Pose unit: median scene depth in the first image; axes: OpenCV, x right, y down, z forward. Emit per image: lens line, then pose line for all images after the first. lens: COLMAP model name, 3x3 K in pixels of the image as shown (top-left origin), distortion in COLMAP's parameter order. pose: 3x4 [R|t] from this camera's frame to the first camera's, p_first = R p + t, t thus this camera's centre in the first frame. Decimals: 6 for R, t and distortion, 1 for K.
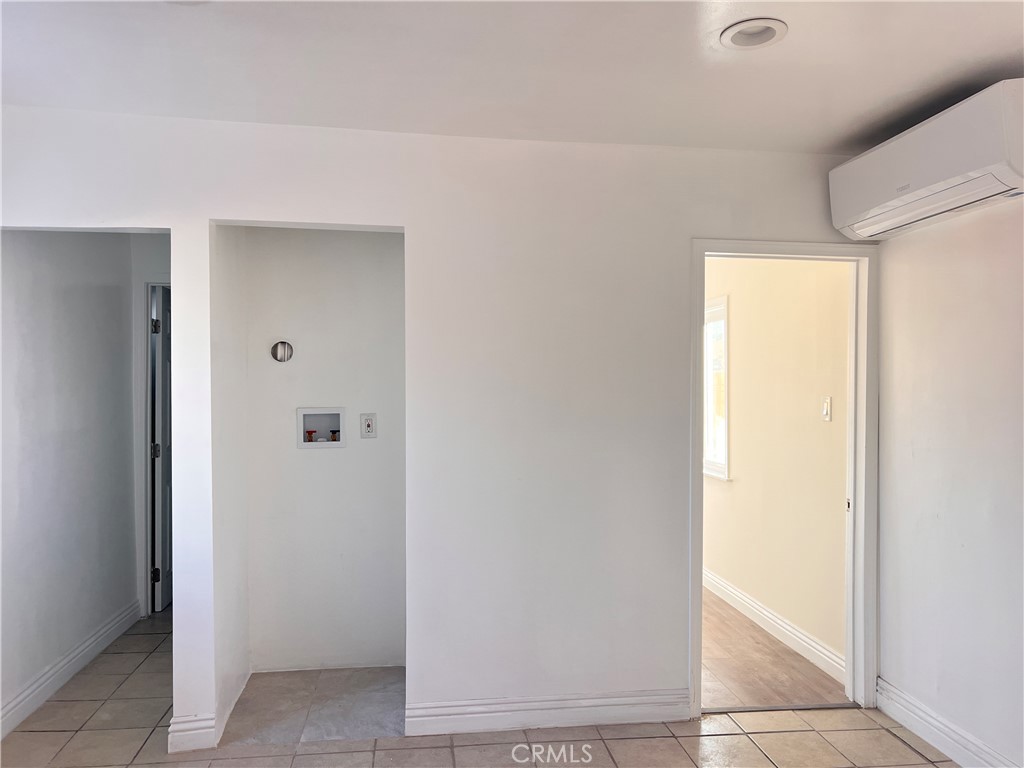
lens RADIAL K [[772.3, 0, 513.0], [0, 772.3, 382.9], [0, 0, 1]] dist [0.058520, -0.064430]
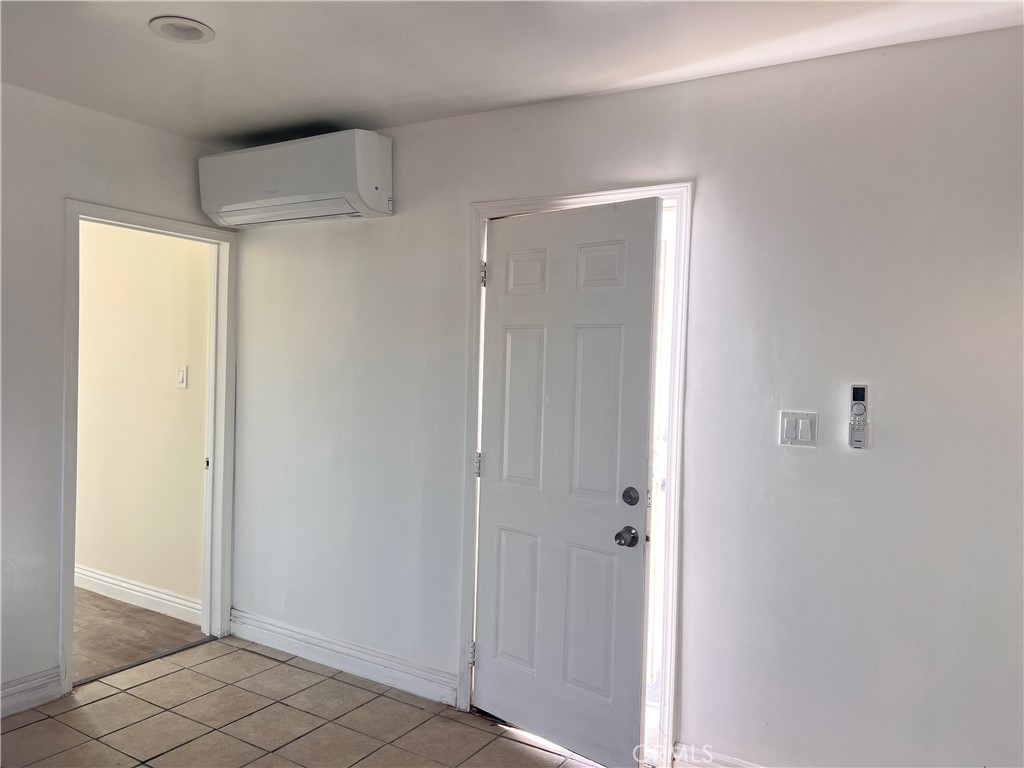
lens RADIAL K [[772.3, 0, 511.9], [0, 772.3, 385.4], [0, 0, 1]] dist [0.058520, -0.064430]
pose [[0.624731, -0.011127, 0.780760, -0.171271], [-0.027810, 0.998947, 0.036489, -0.007538], [-0.780344, -0.044509, 0.623764, -0.029214]]
